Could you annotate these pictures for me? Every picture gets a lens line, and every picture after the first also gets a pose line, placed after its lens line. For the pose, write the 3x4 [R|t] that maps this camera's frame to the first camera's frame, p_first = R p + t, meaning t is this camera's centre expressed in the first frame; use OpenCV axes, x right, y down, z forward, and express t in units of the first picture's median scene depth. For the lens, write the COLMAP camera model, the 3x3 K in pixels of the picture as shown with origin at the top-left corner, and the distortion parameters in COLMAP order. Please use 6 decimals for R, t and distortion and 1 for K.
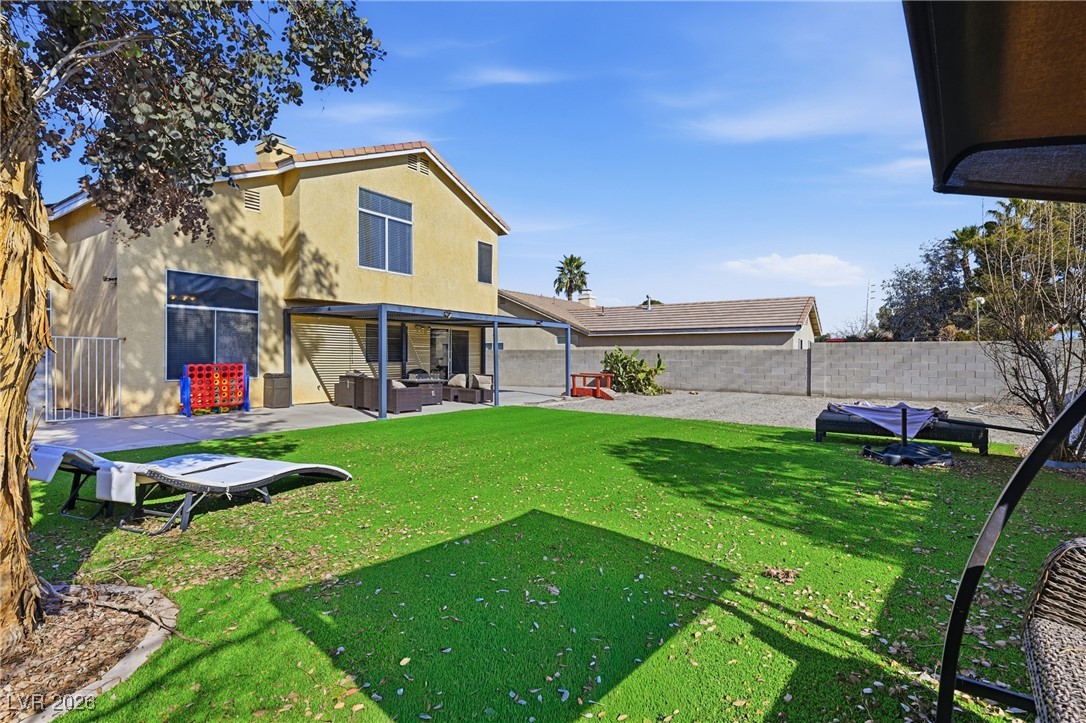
lens RADIAL K [[511.9, 0, 541.8], [0, 511.9, 360.0], [0, 0, 1]] dist [-0.002097, -0.000797]
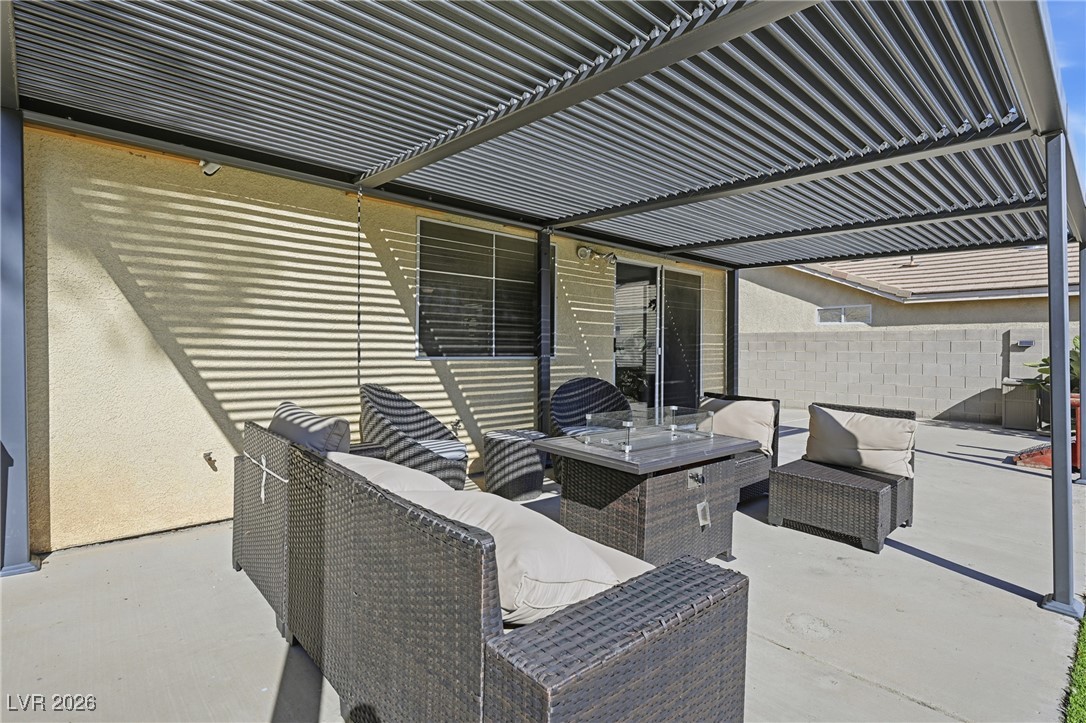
lens RADIAL K [[511.9, 0, 542.7], [0, 511.9, 356.4], [0, 0, 1]] dist [-0.002097, -0.000797]
pose [[0.968829, 0.003441, -0.247708, -0.210231], [-0.002407, 0.999987, 0.004480, 0.003821], [0.247720, -0.003744, 0.968824, 0.757123]]
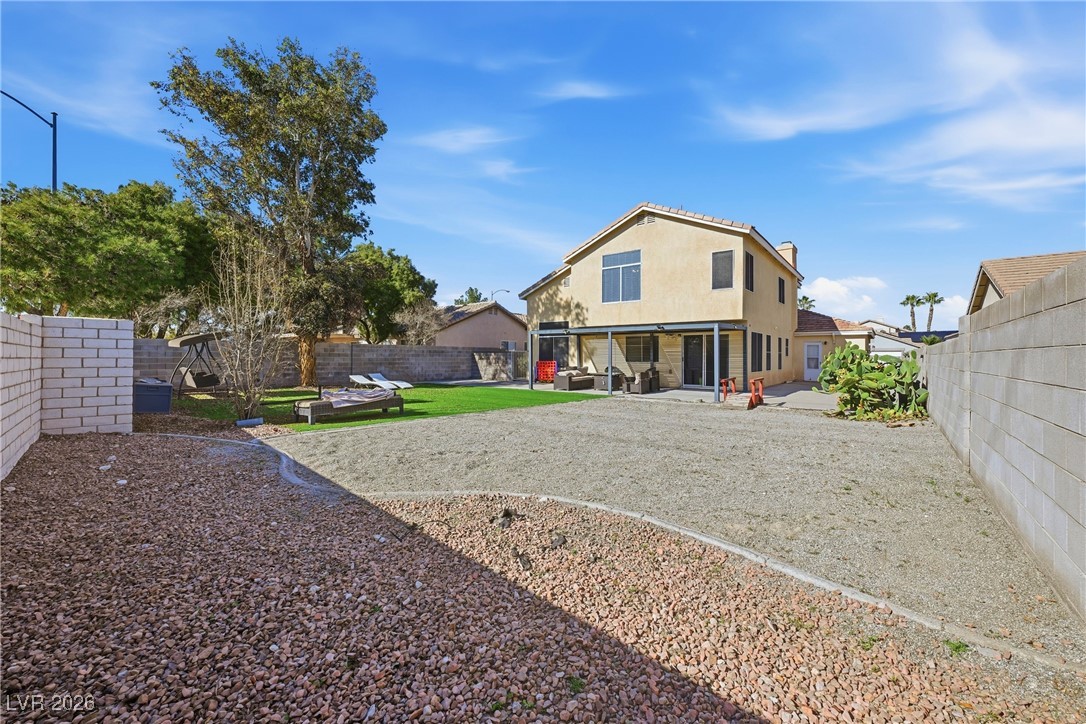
lens RADIAL K [[439.4, 0, 541.3], [0, 439.4, 360.1], [0, 0, 1]] dist [-0.002678, -0.000115]
pose [[-0.061116, 0.005849, -0.998114, 1.024090], [-0.001750, 0.999981, 0.005967, -0.008059], [0.998129, 0.002111, -0.061105, 0.844935]]
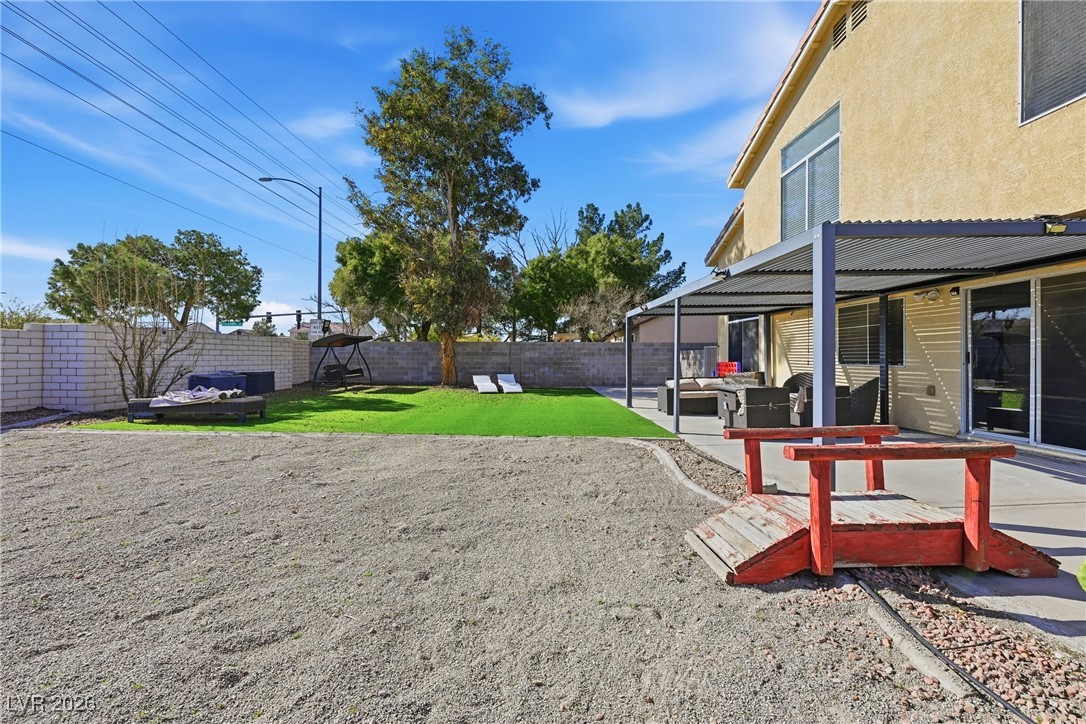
lens RADIAL K [[439.4, 0, 546.9], [0, 439.4, 357.3], [0, 0, 1]] dist [-0.002678, -0.000115]
pose [[-0.809218, -0.003971, -0.587495, 0.345172], [-0.002934, 0.999992, -0.002718, -0.001524], [0.587501, -0.000476, -0.809223, 1.281240]]
